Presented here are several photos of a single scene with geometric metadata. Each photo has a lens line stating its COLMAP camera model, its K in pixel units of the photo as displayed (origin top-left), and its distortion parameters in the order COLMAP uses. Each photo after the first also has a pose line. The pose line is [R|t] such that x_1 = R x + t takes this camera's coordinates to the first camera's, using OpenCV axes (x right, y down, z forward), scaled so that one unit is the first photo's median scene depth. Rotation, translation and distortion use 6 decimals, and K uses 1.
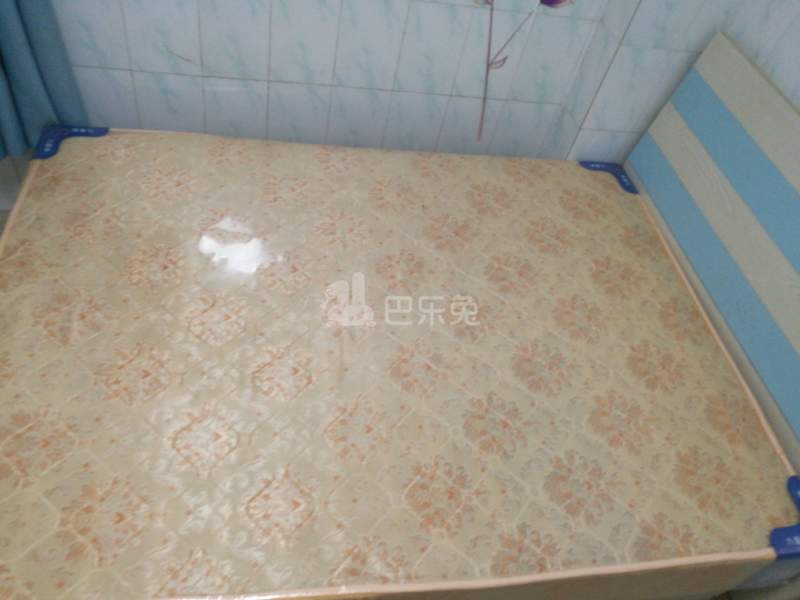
lens RADIAL K [[626.3, 0, 399.1], [0, 626.3, 284.9], [0, 0, 1]] dist [0.011293, 0.010187]
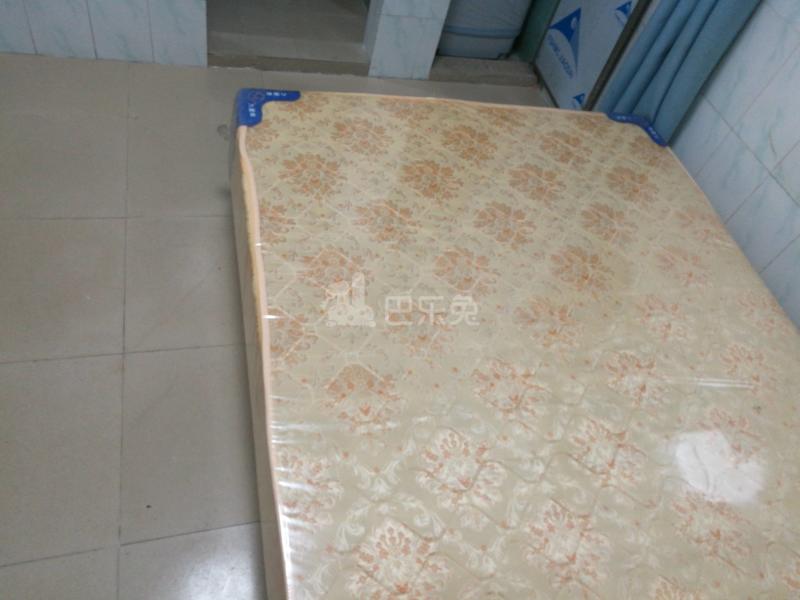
lens RADIAL K [[626.3, 0, 399.1], [0, 626.3, 284.9], [0, 0, 1]] dist [0.011293, 0.010187]
pose [[0.122943, 0.654700, -0.745824, 0.434089], [-0.861660, 0.443276, 0.247079, -0.009141], [0.492368, 0.612270, 0.618626, 0.234490]]
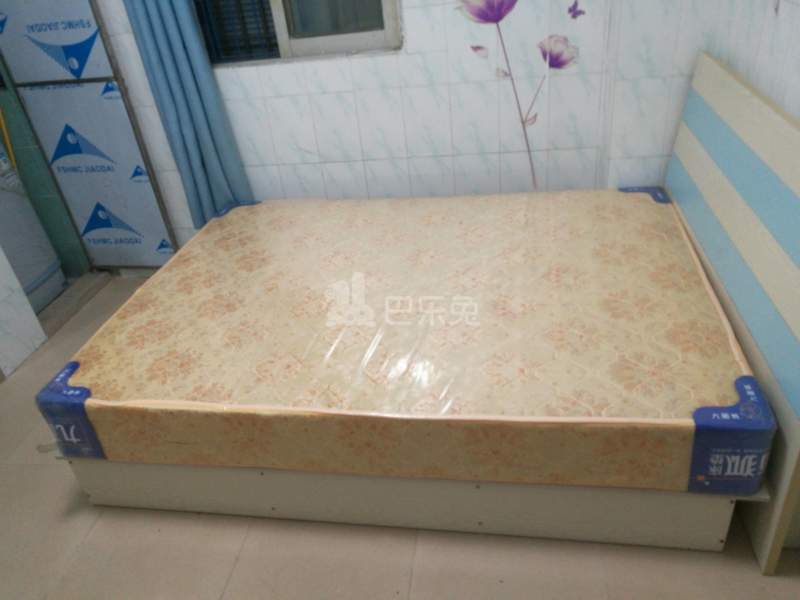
lens RADIAL K [[626.3, 0, 399.1], [0, 626.3, 284.9], [0, 0, 1]] dist [0.011293, 0.010187]
pose [[0.913730, -0.090929, -0.396018, 0.406892], [-0.039040, 0.950483, -0.308315, 0.382898], [0.404443, 0.297177, 0.864934, -0.110211]]
